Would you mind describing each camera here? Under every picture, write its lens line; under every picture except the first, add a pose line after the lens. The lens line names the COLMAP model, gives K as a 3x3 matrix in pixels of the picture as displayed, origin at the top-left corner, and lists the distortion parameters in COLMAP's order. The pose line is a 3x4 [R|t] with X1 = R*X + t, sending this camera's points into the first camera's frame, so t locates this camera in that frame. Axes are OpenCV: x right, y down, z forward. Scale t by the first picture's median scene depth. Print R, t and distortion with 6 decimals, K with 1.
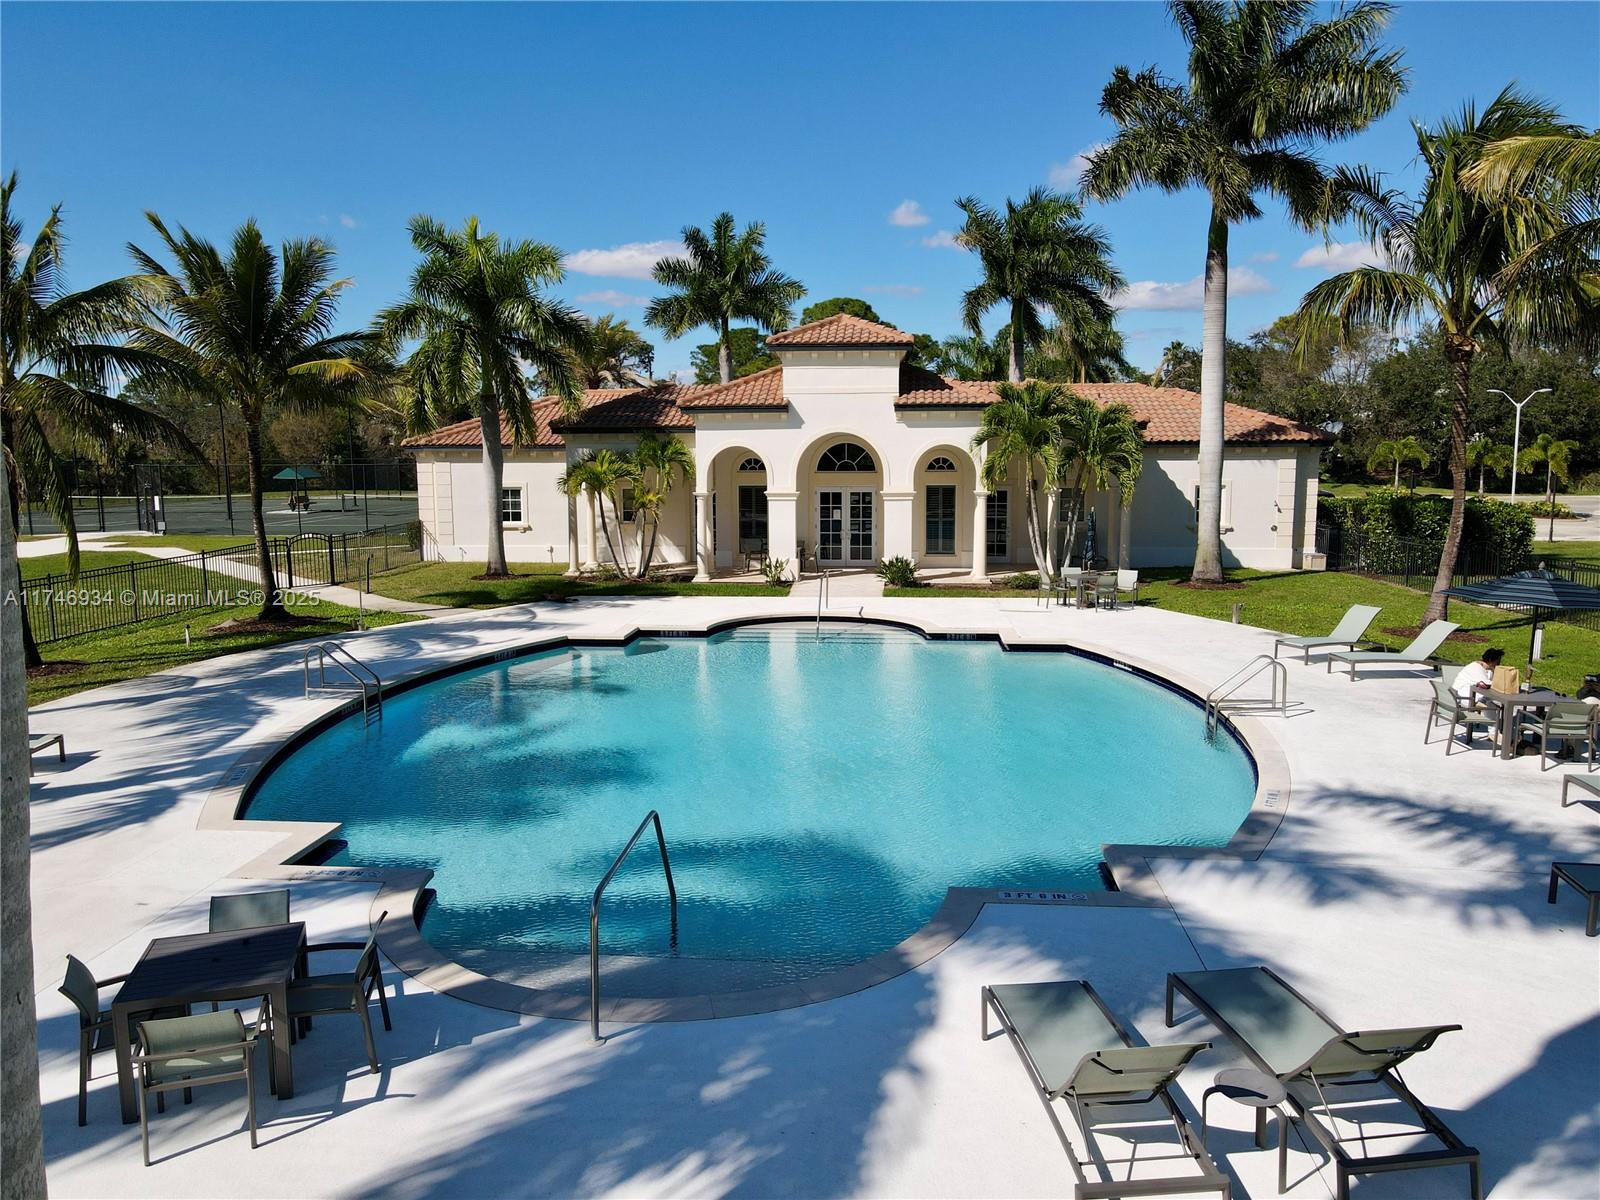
lens RADIAL K [[1130.4, 0, 793.5], [0, 1130.4, 582.4], [0, 0, 1]] dist [0.036074, 0.000358]
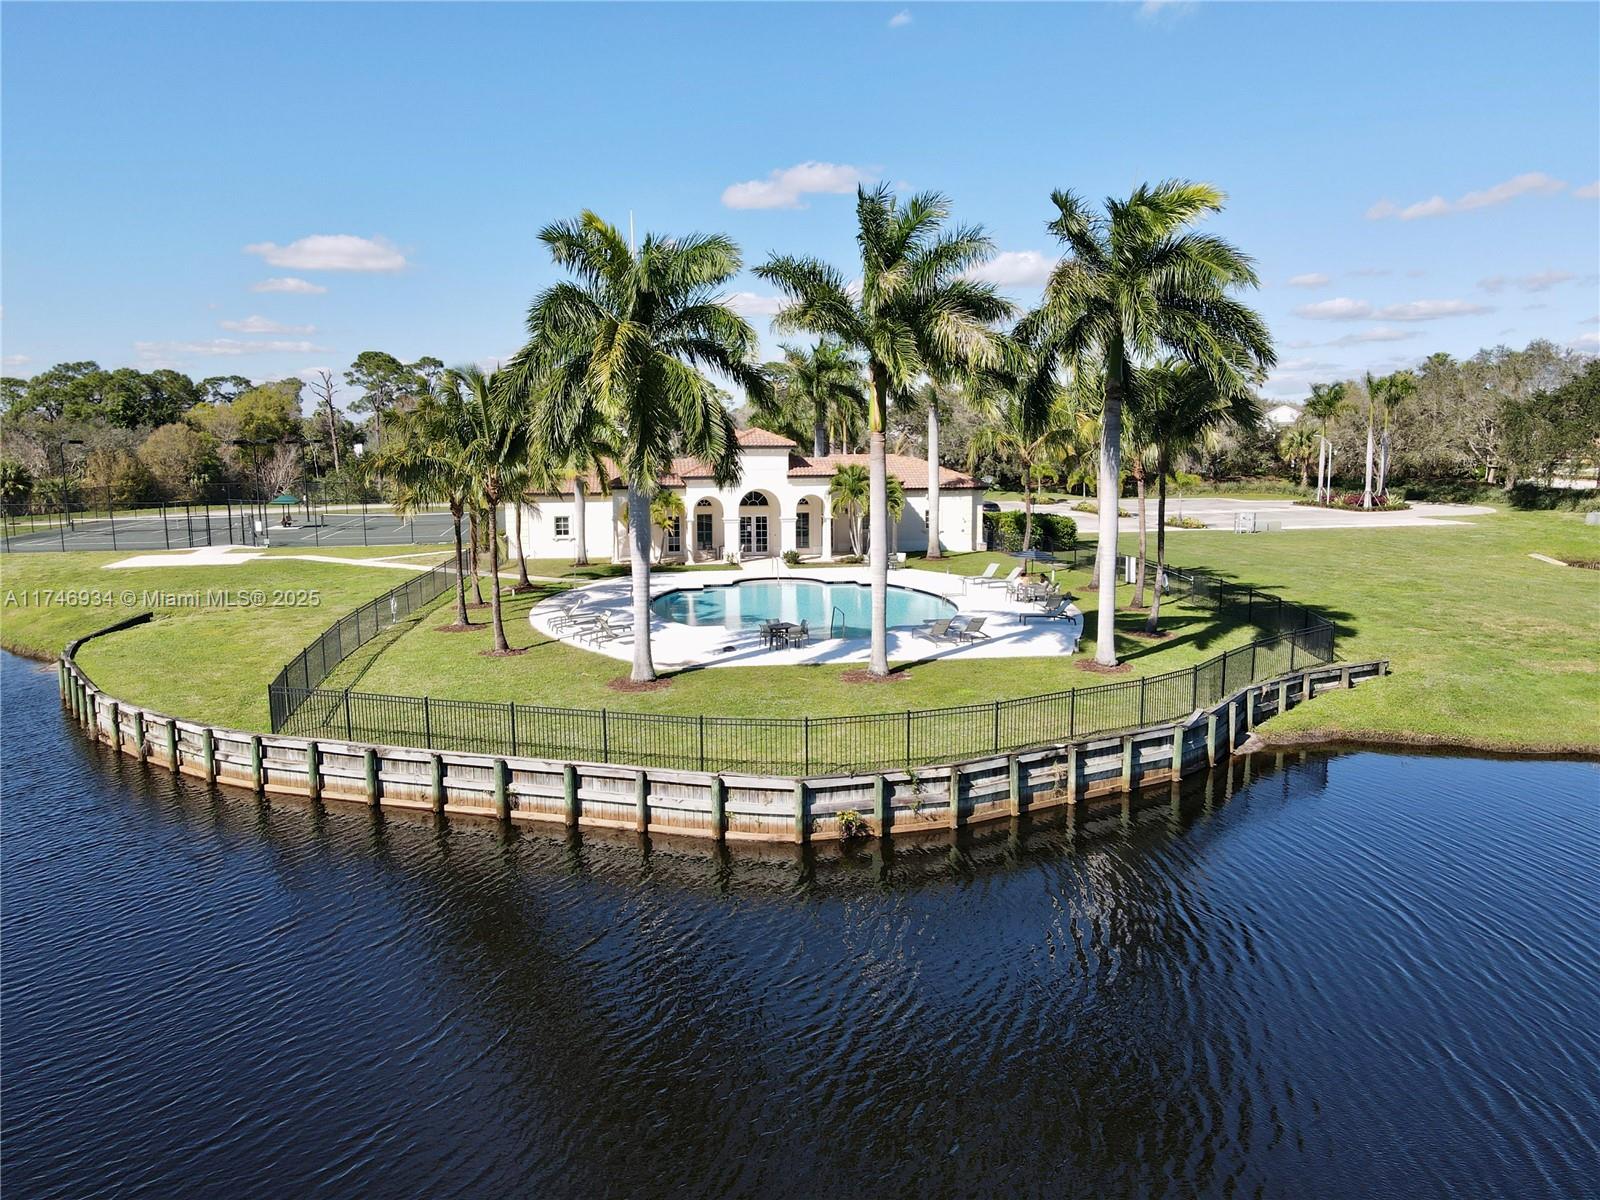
lens RADIAL K [[1135.3, 0, 739.7], [0, 1135.3, 597.7], [0, 0, 1]] dist [0.071040, 0.001497]
pose [[0.979171, -0.034886, 0.200016, -0.392156], [0.030840, 0.999253, 0.023308, 0.012800], [-0.200679, -0.016654, 0.979515, -0.947261]]
